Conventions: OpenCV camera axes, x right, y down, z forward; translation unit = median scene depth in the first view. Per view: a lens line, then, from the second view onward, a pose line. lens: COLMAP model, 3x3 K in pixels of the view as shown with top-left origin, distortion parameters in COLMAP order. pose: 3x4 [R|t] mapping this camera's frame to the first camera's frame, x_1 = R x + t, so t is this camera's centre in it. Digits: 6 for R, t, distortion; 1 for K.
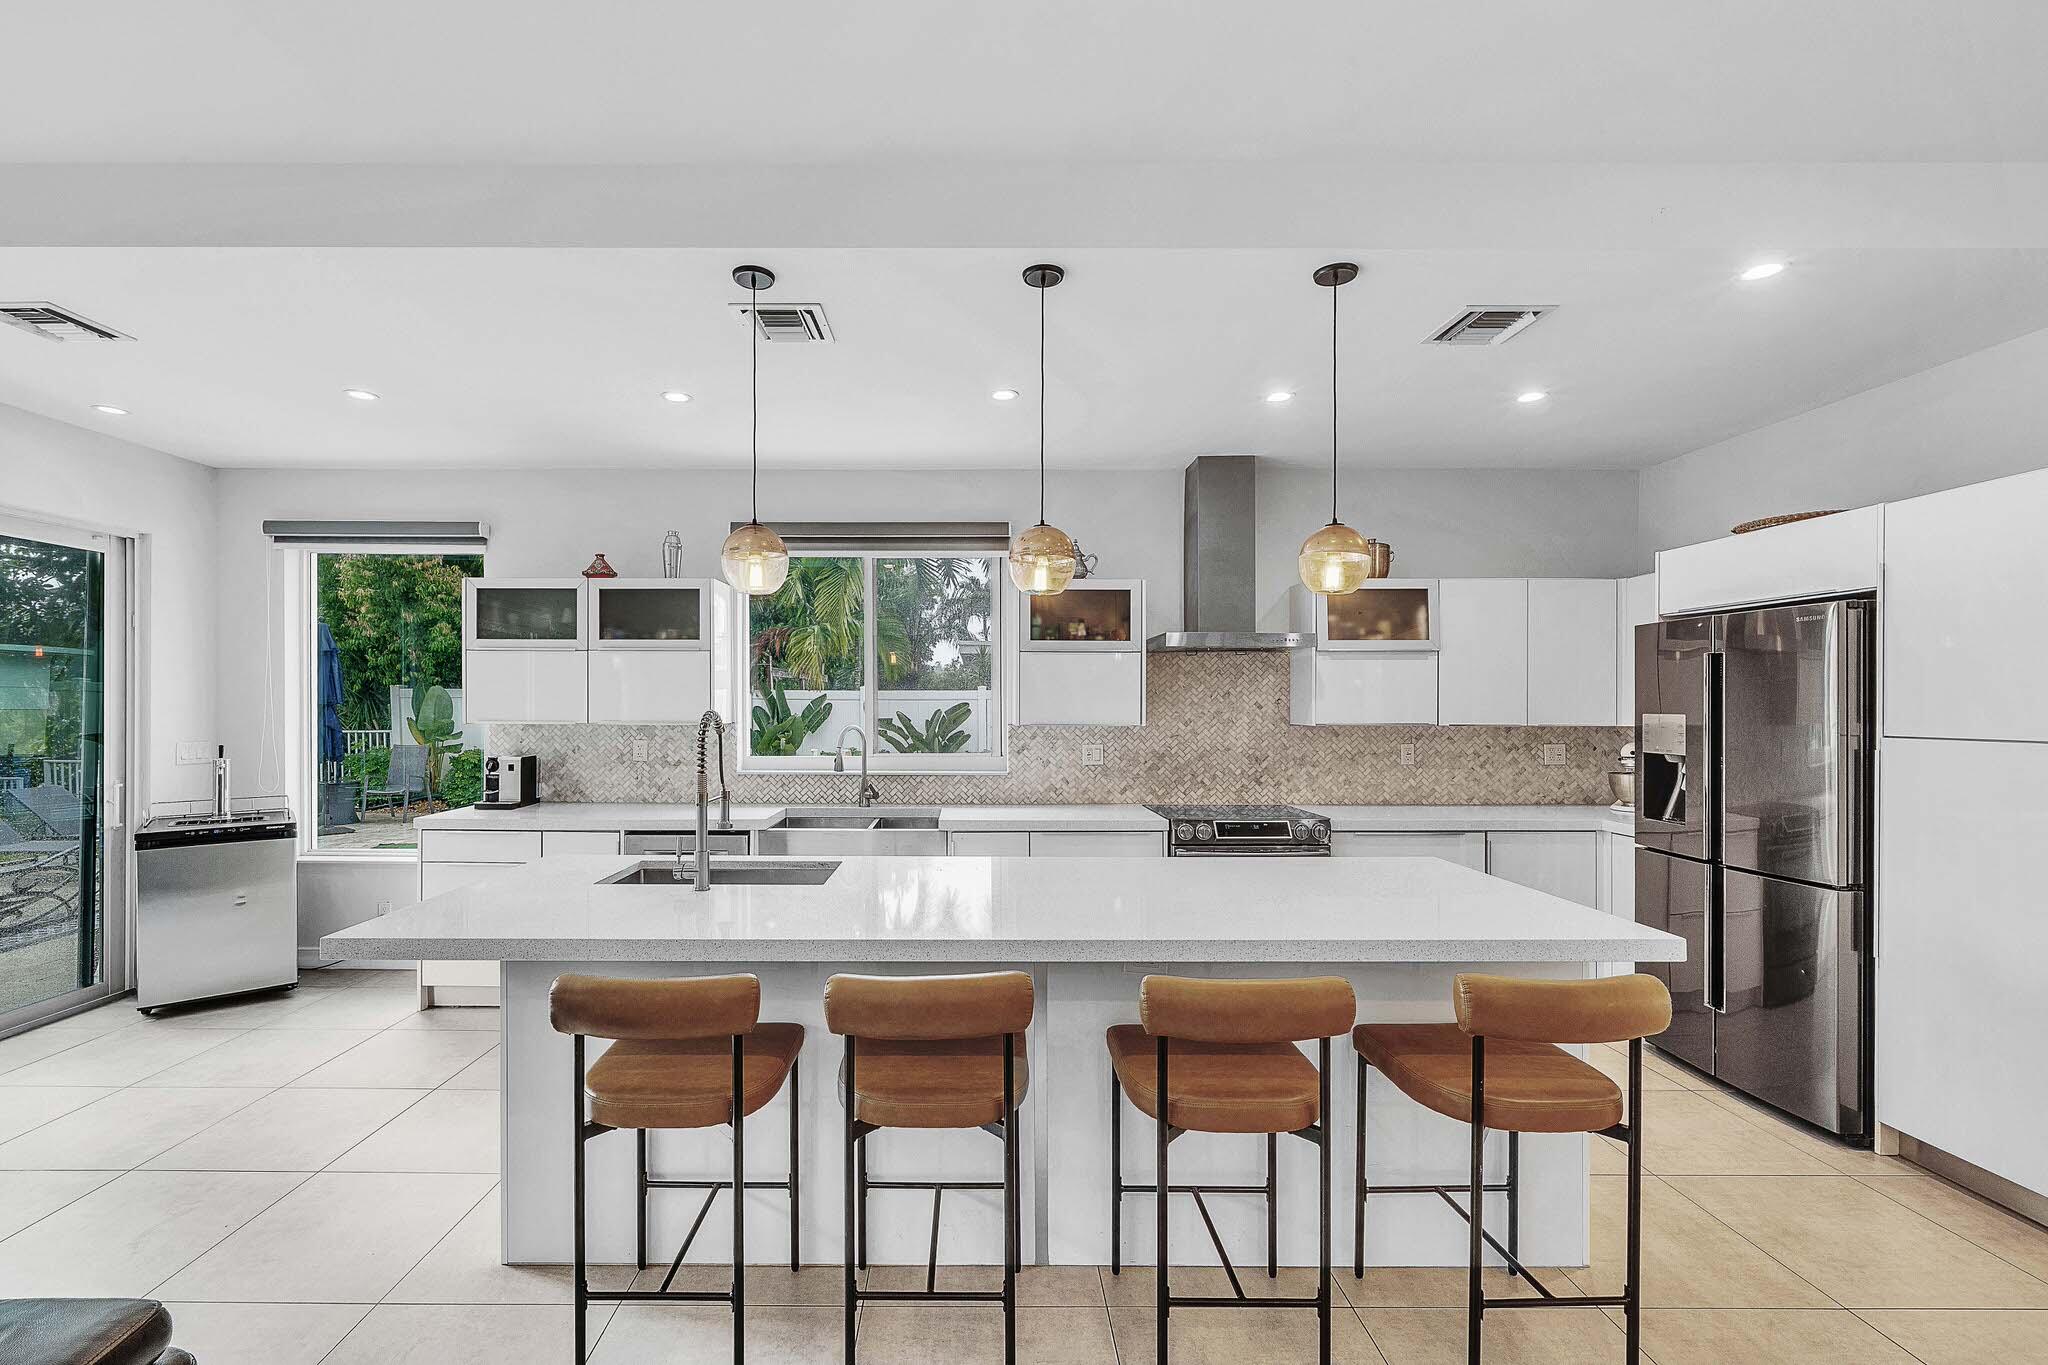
lens RADIAL K [[854.6, 0, 1023.4], [0, 854.6, 699.7], [0, 0, 1]] dist [0.000596, -0.000002]
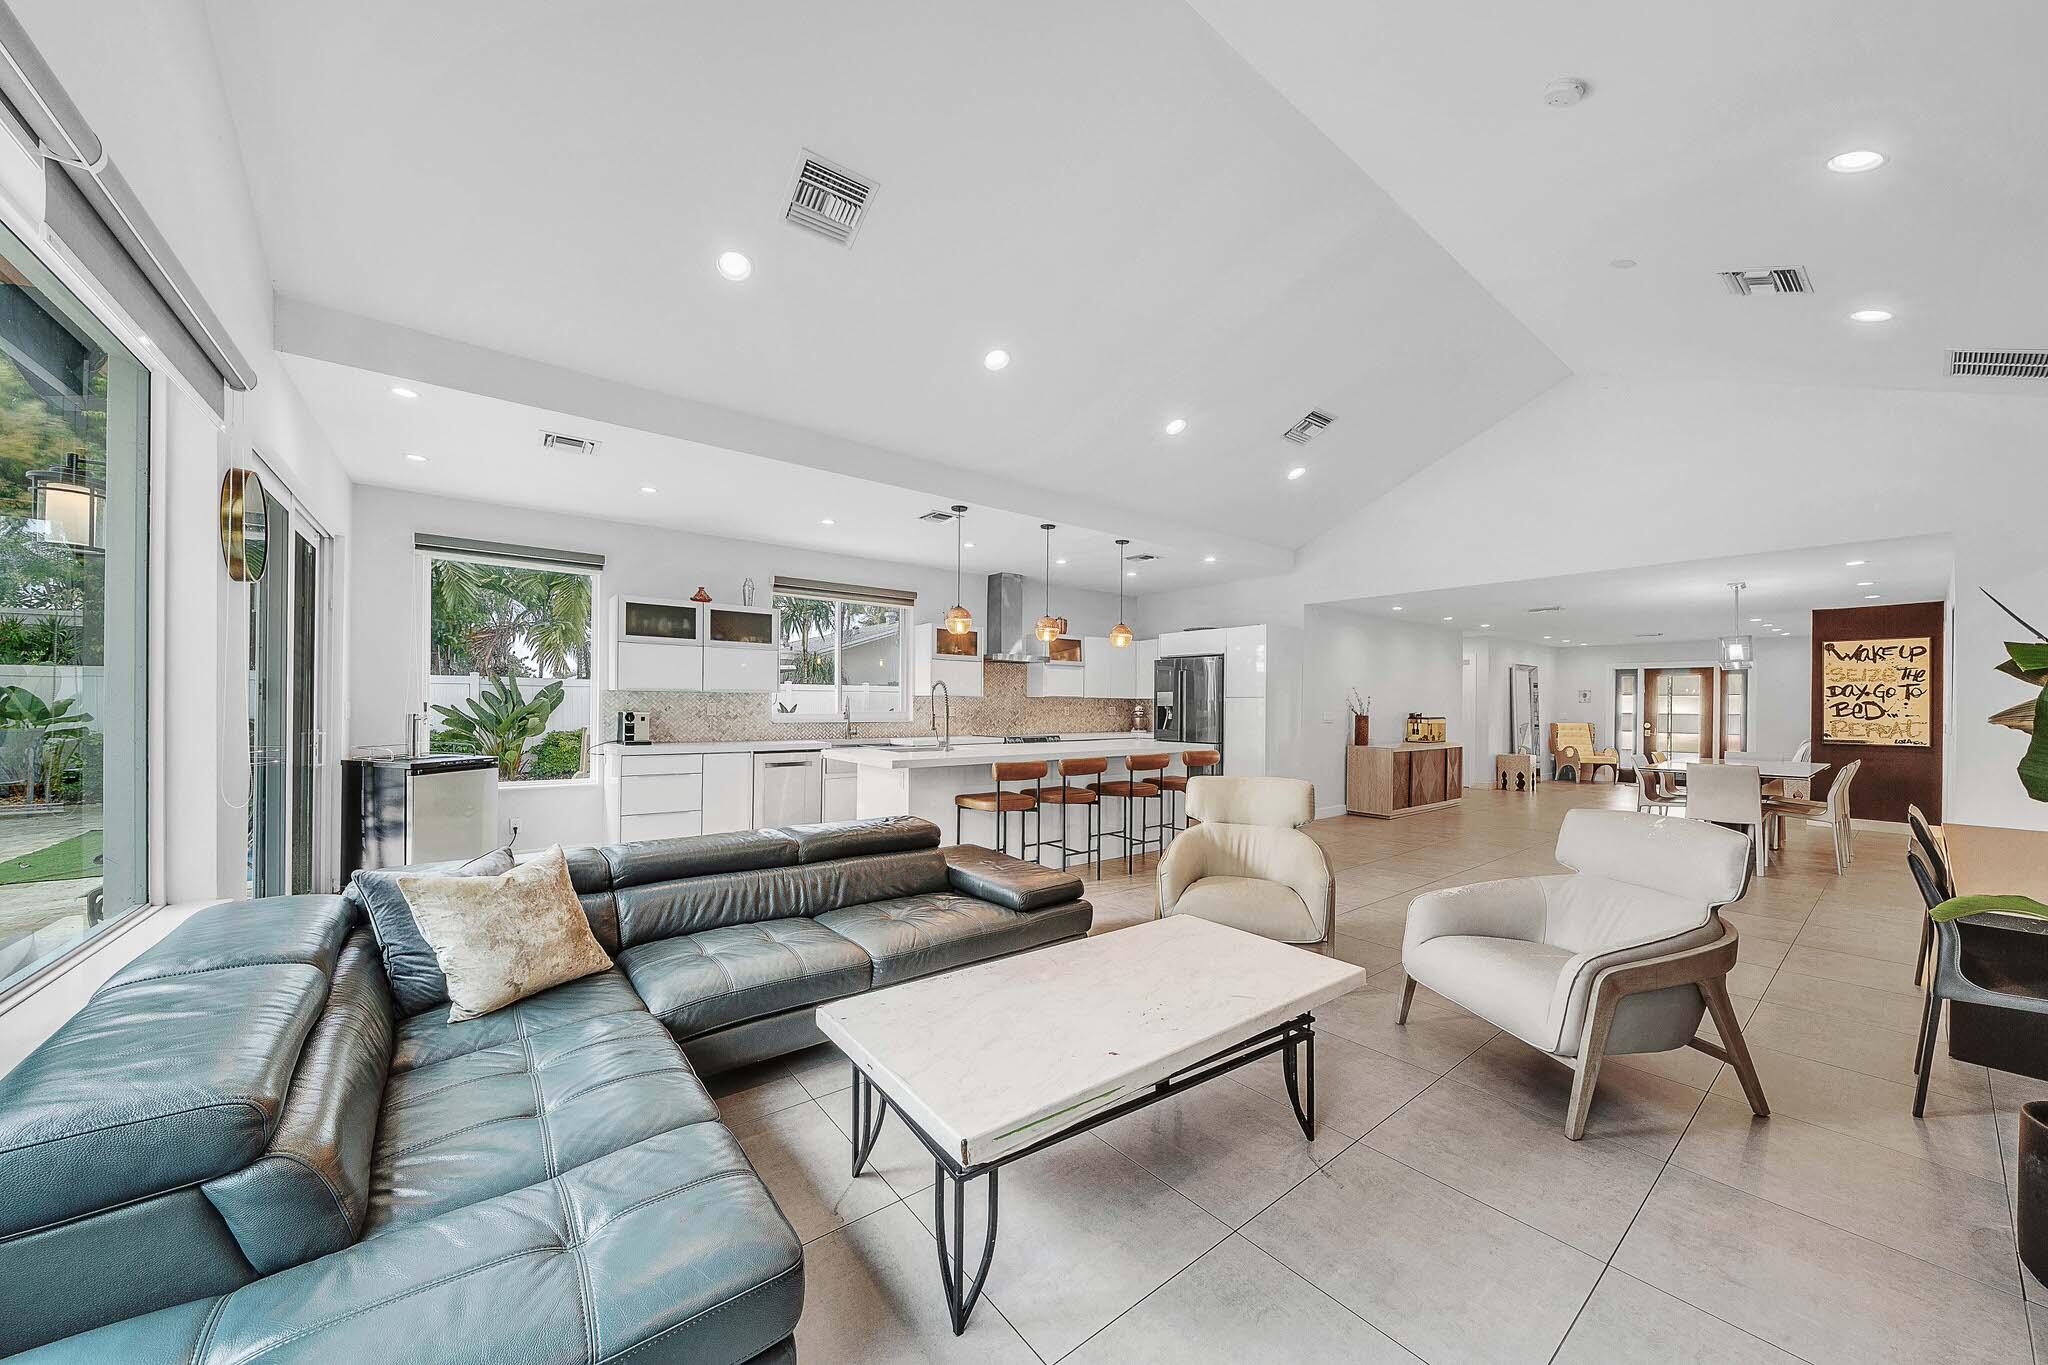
lens RADIAL K [[705.1, 0, 1025.2], [0, 705.1, 700.2], [0, 0, 1]] dist [-0.002026, -0.000104]
pose [[0.785181, 0.008852, 0.619204, -0.856766], [-0.007536, 0.999960, -0.004740, 0.047316], [-0.619221, -0.000945, 0.785216, -0.444859]]
